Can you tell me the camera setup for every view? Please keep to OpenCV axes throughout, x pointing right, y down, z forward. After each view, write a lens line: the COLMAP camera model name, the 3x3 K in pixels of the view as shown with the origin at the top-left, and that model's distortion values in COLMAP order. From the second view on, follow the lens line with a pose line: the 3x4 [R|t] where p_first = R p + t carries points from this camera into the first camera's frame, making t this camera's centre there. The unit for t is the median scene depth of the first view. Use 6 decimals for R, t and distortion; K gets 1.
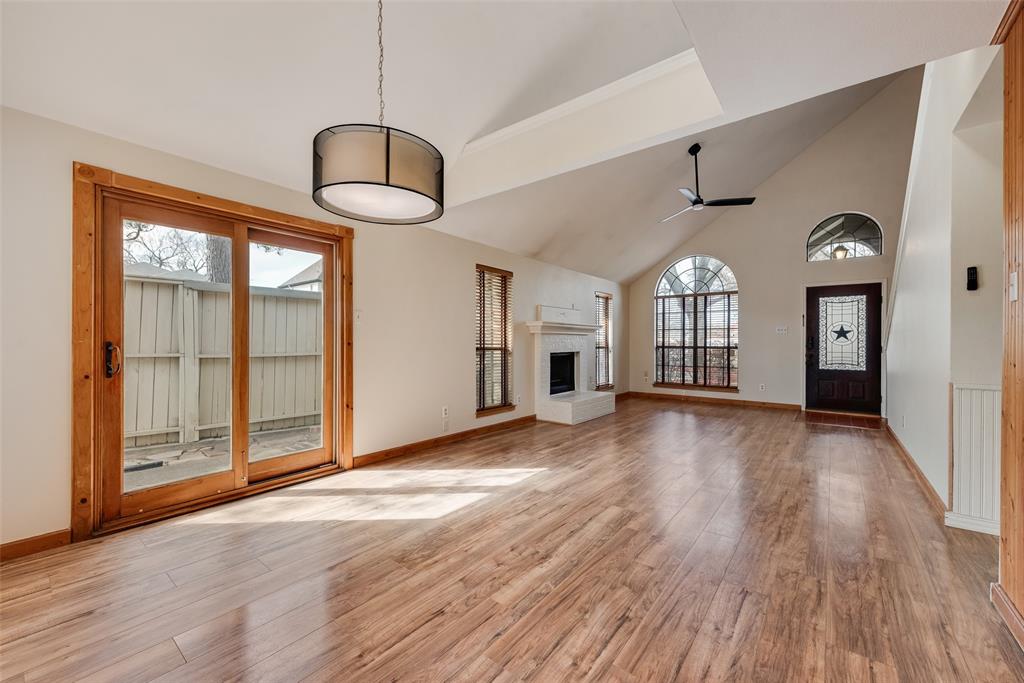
lens RADIAL K [[398.3, 0, 512.0], [0, 398.3, 341.5], [0, 0, 1]] dist [0.000351, 0.000025]
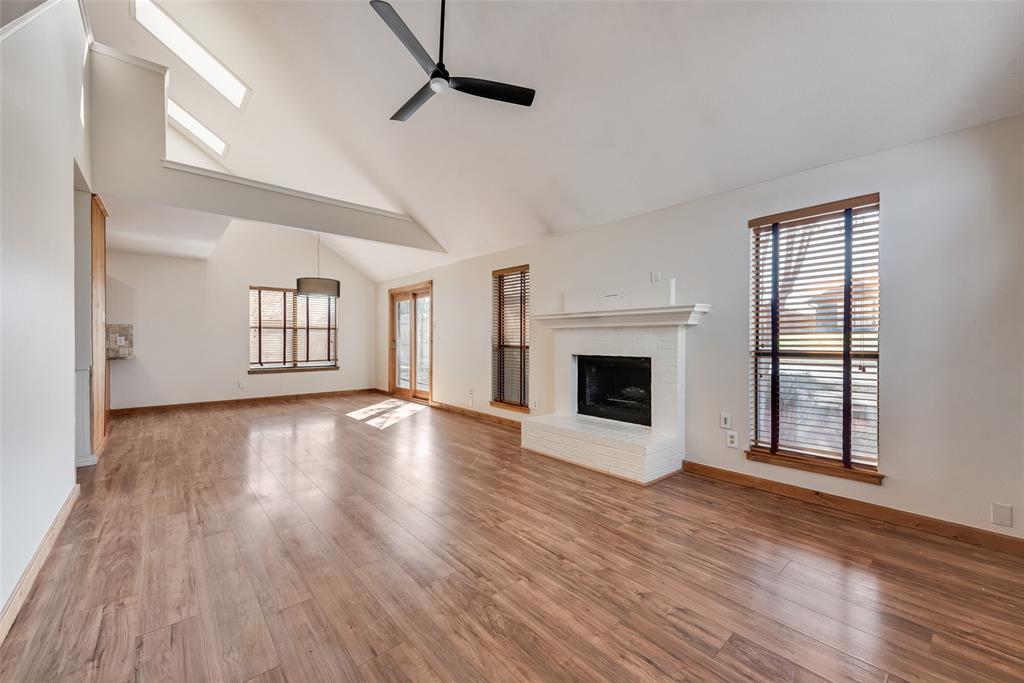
lens RADIAL K [[398.3, 0, 512.0], [0, 398.3, 341.5], [0, 0, 1]] dist [0.000351, 0.000025]
pose [[-0.180318, -0.001808, -0.983607, 0.944456], [-0.003837, 0.999992, -0.001134, 0.006412], [0.983601, 0.003569, -0.180324, 1.153966]]
